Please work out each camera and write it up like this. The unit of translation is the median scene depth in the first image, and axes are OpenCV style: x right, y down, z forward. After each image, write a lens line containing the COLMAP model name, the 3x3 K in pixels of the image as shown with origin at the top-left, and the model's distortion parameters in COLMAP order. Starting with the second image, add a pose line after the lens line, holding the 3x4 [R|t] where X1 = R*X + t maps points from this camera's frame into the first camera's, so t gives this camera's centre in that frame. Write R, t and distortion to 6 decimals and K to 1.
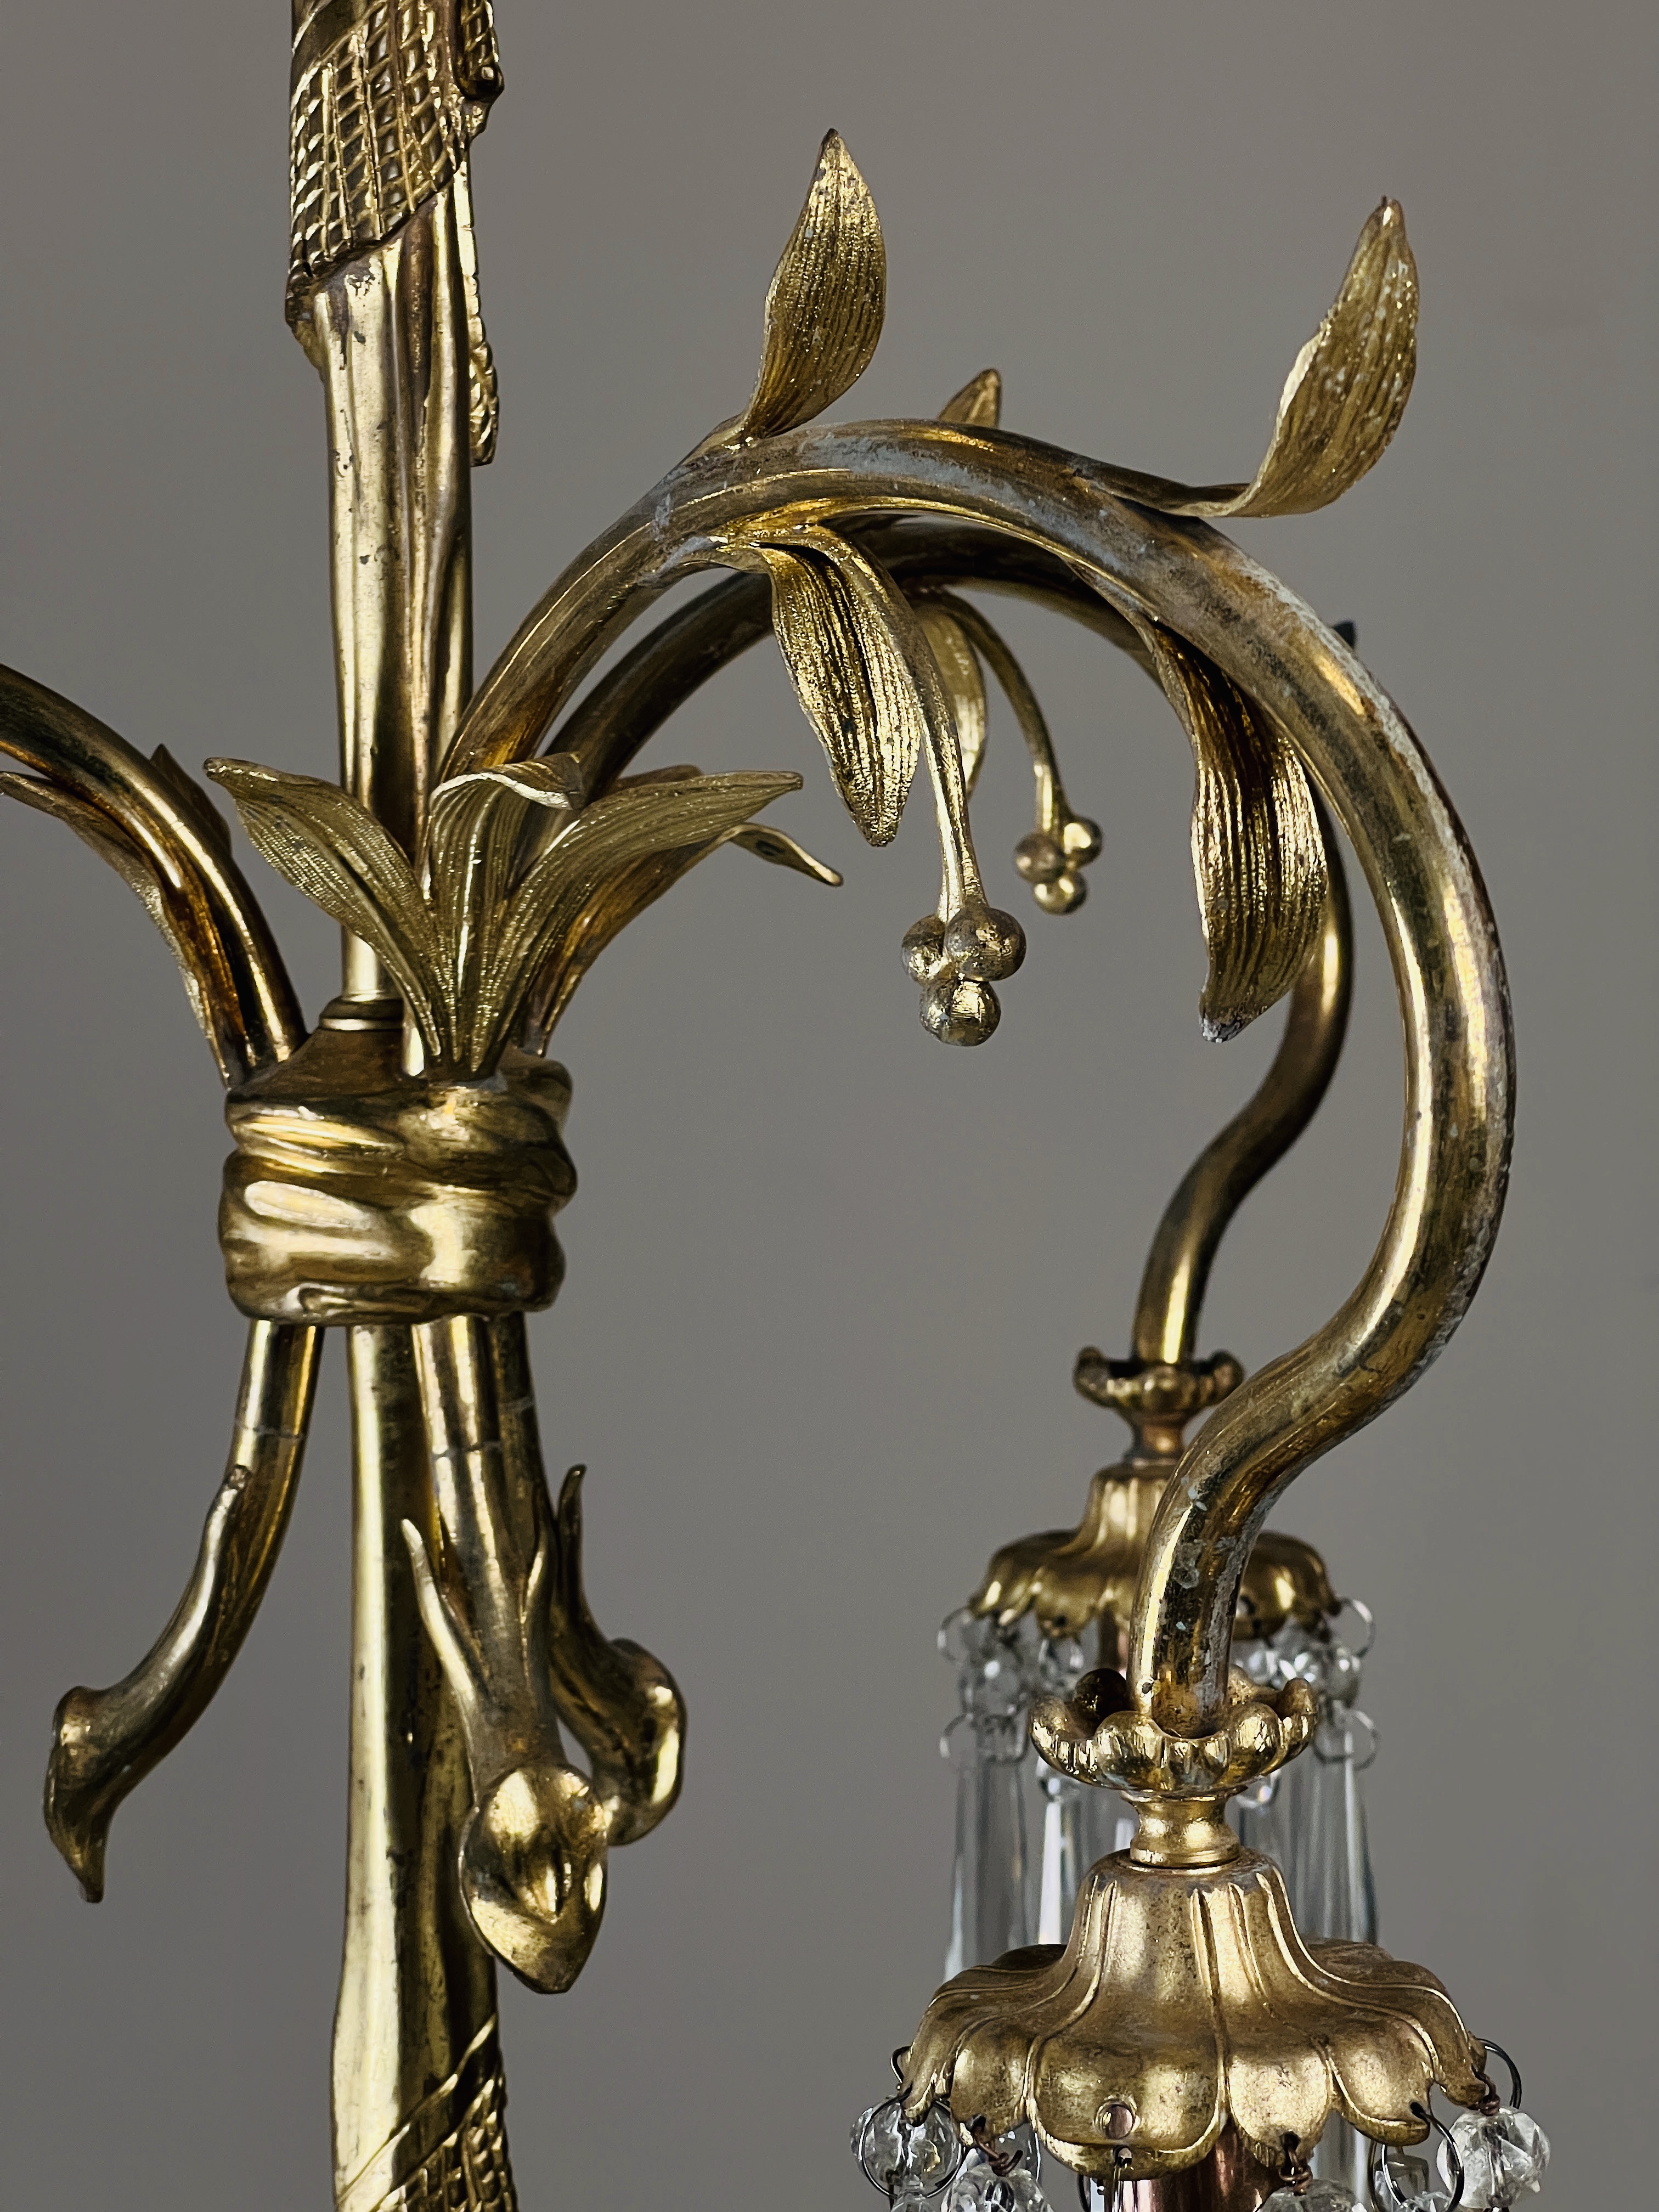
lens RADIAL K [[5095.6, 0, 829.5], [0, 5095.6, 1106.0], [0, 0, 1]] dist [-0.044437, 0.480809]
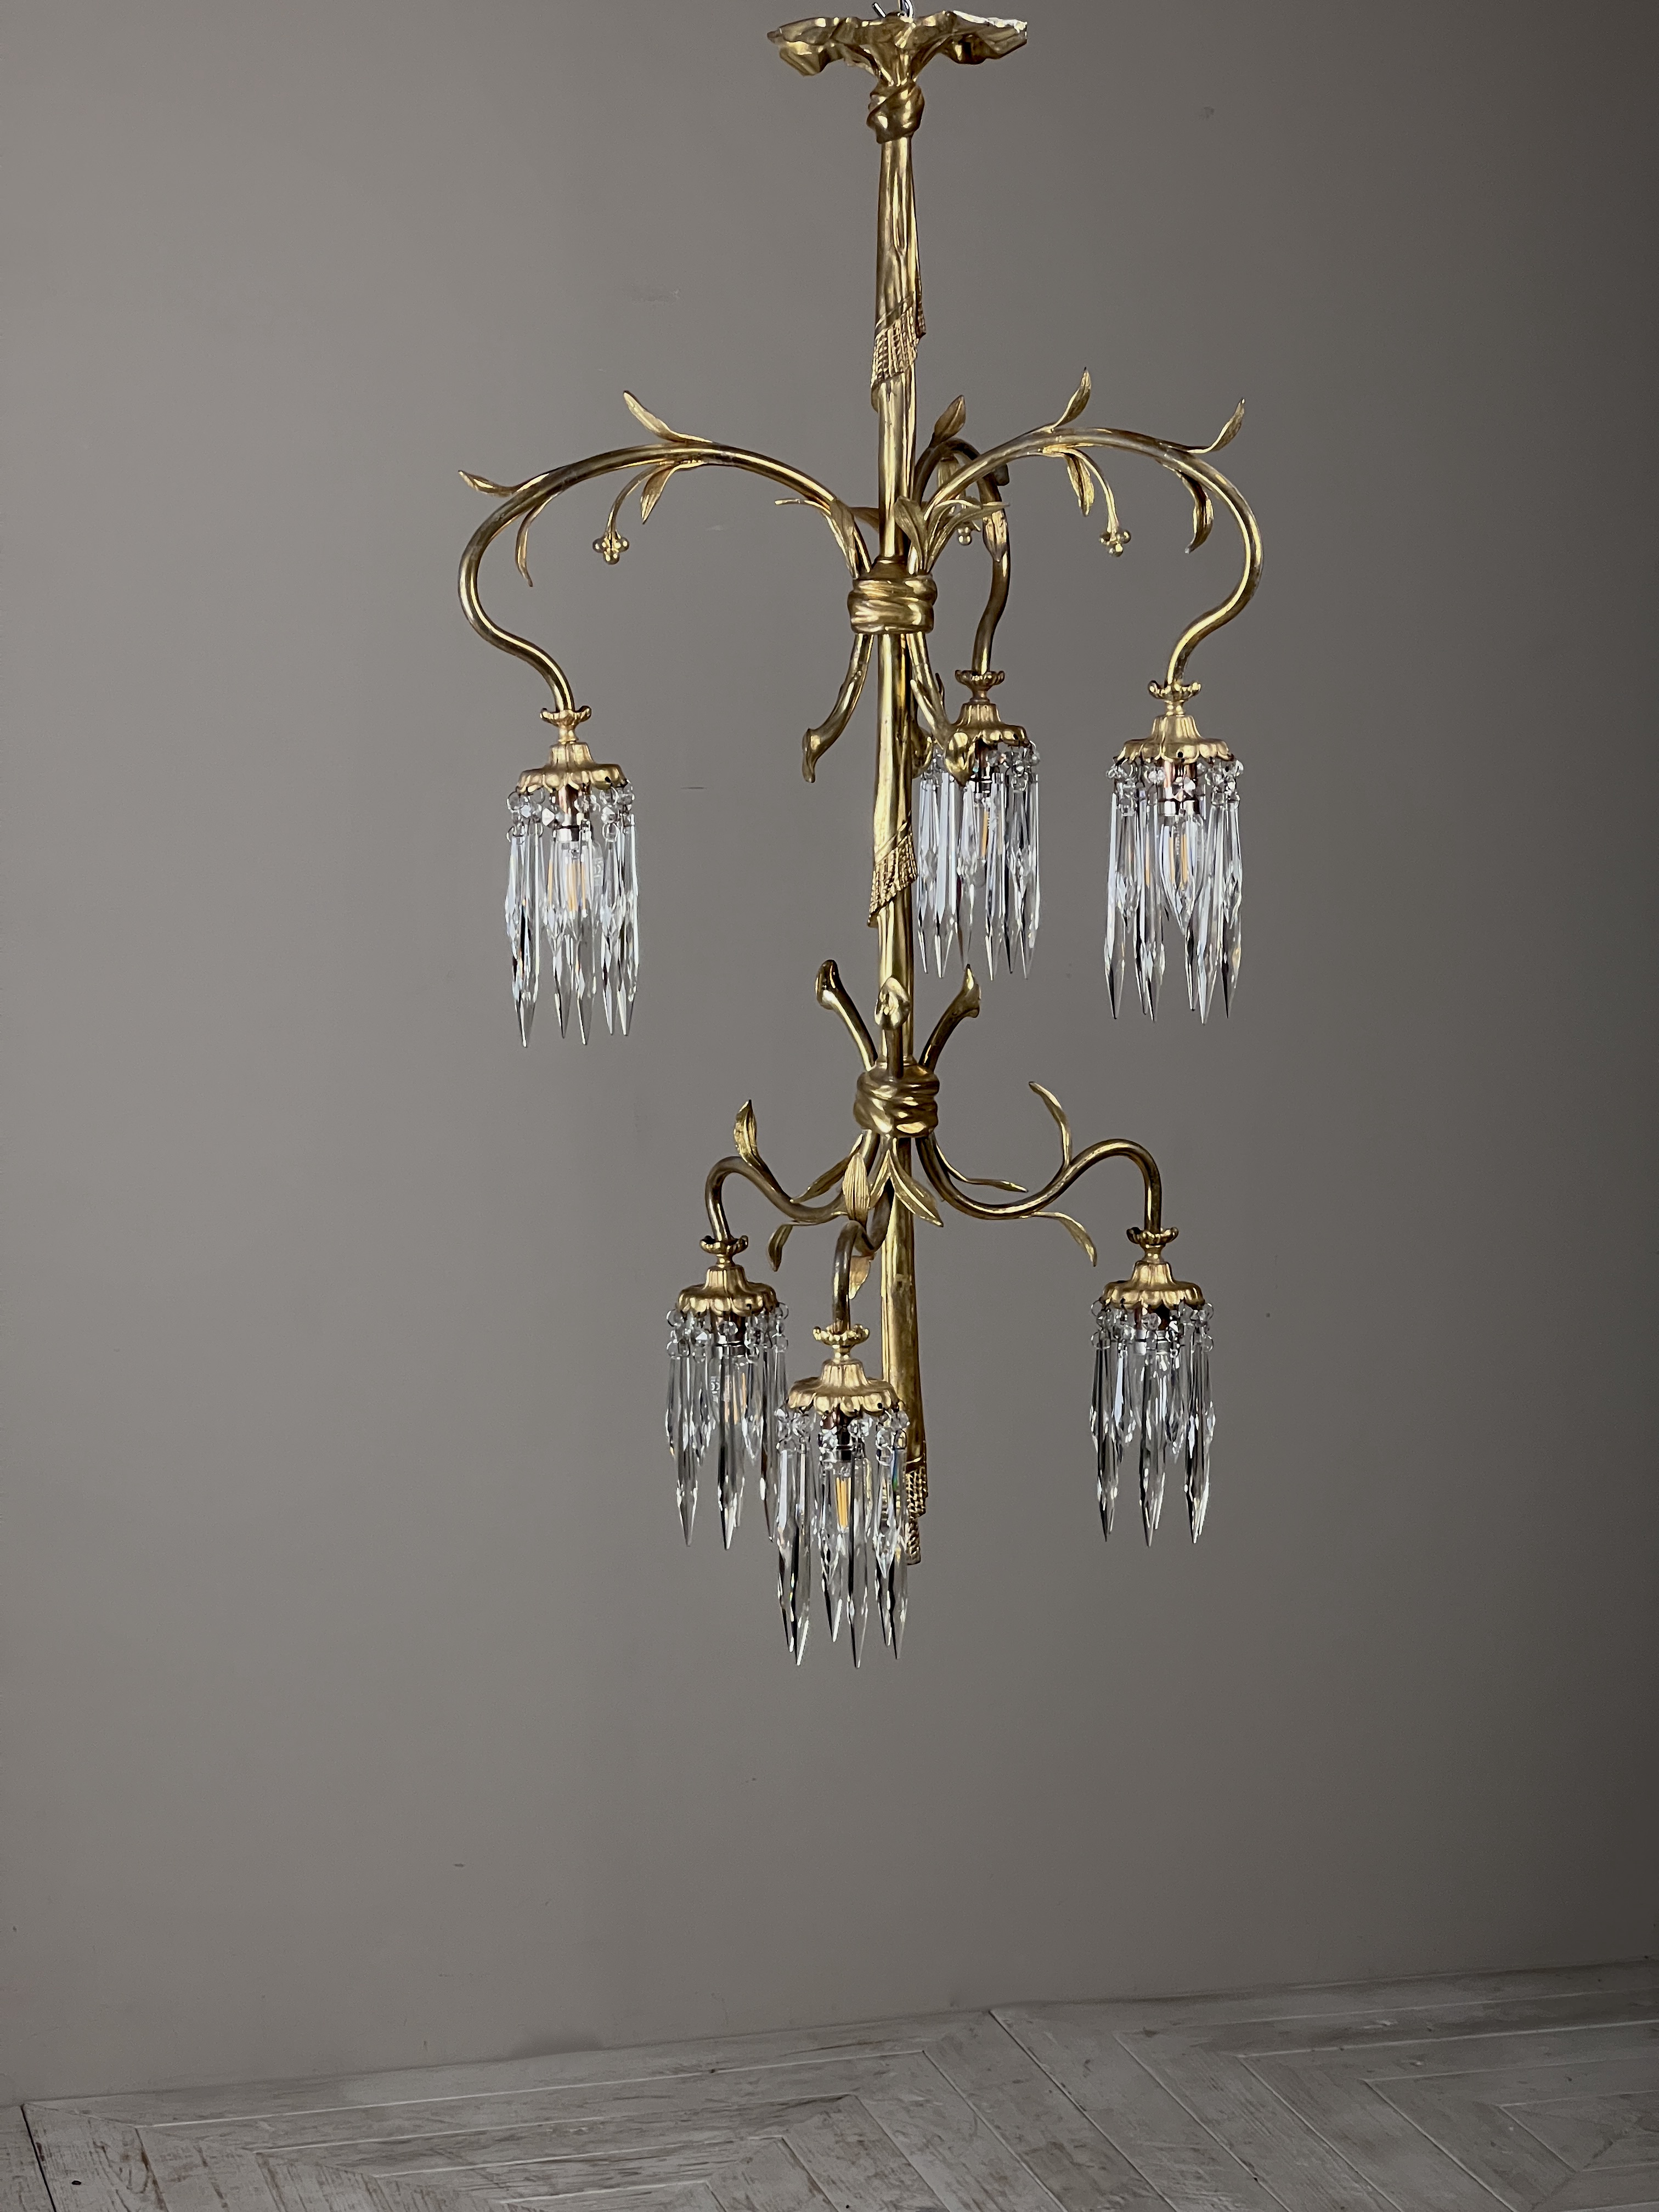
lens RADIAL K [[4741.0, 0, 829.5], [0, 4741.0, 1106.0], [0, 0, 1]] dist [-0.370239, 6.256543]
pose [[0.937571, -0.020854, 0.347169, -1.486435], [0.004228, 0.998810, 0.048579, 0.240016], [-0.347769, -0.044078, 0.936543, -2.598604]]
